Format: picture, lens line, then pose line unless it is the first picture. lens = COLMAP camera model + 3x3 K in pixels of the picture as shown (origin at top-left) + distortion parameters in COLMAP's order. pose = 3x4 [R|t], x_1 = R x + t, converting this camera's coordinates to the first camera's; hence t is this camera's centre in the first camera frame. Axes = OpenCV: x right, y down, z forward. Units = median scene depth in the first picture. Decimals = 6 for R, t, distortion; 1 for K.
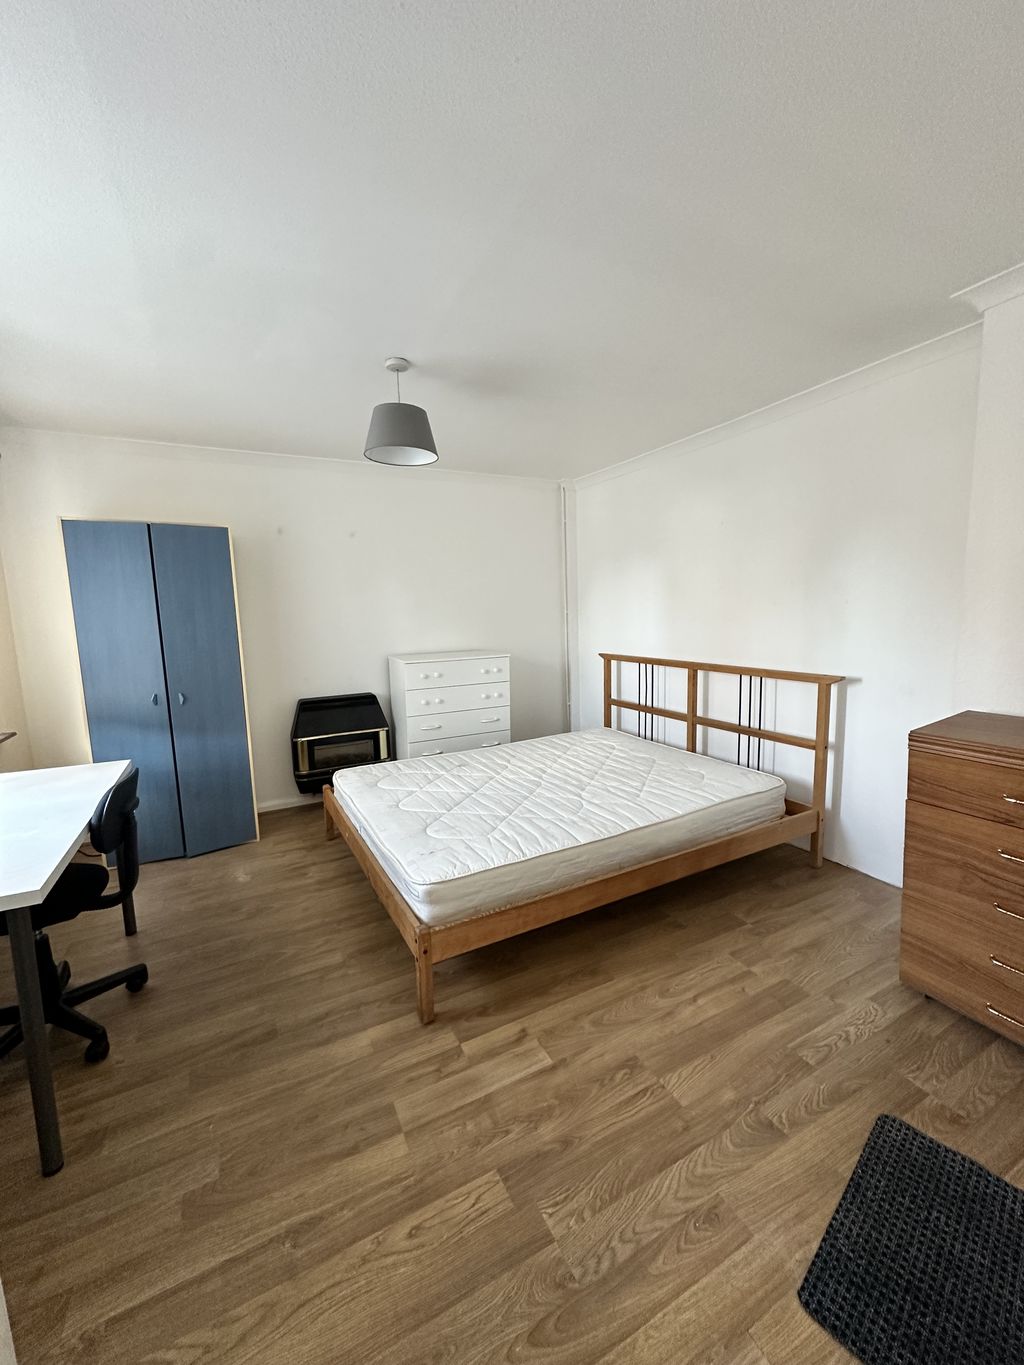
lens RADIAL K [[540.7, 0, 509.8], [0, 540.7, 686.7], [0, 0, 1]] dist [0.000687, -0.000142]
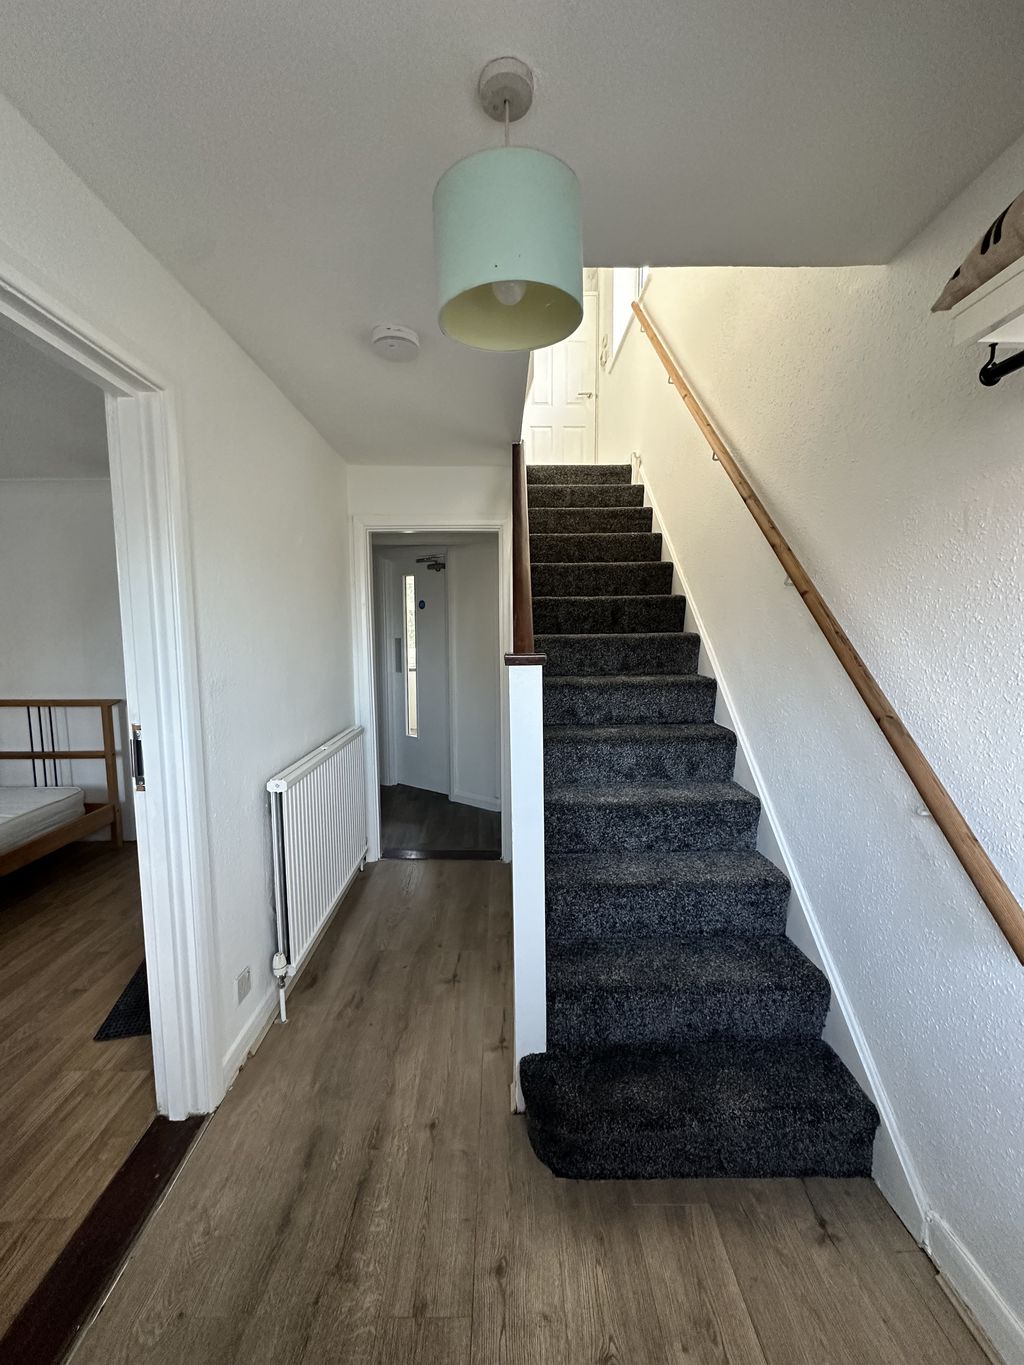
lens RADIAL K [[540.7, 0, 509.8], [0, 540.7, 686.7], [0, 0, 1]] dist [0.000687, -0.000142]
pose [[0.439983, -0.066392, 0.895548, -0.150963], [0.113314, 0.993397, 0.017975, 0.032776], [-0.890828, 0.093570, 0.444601, -0.440824]]
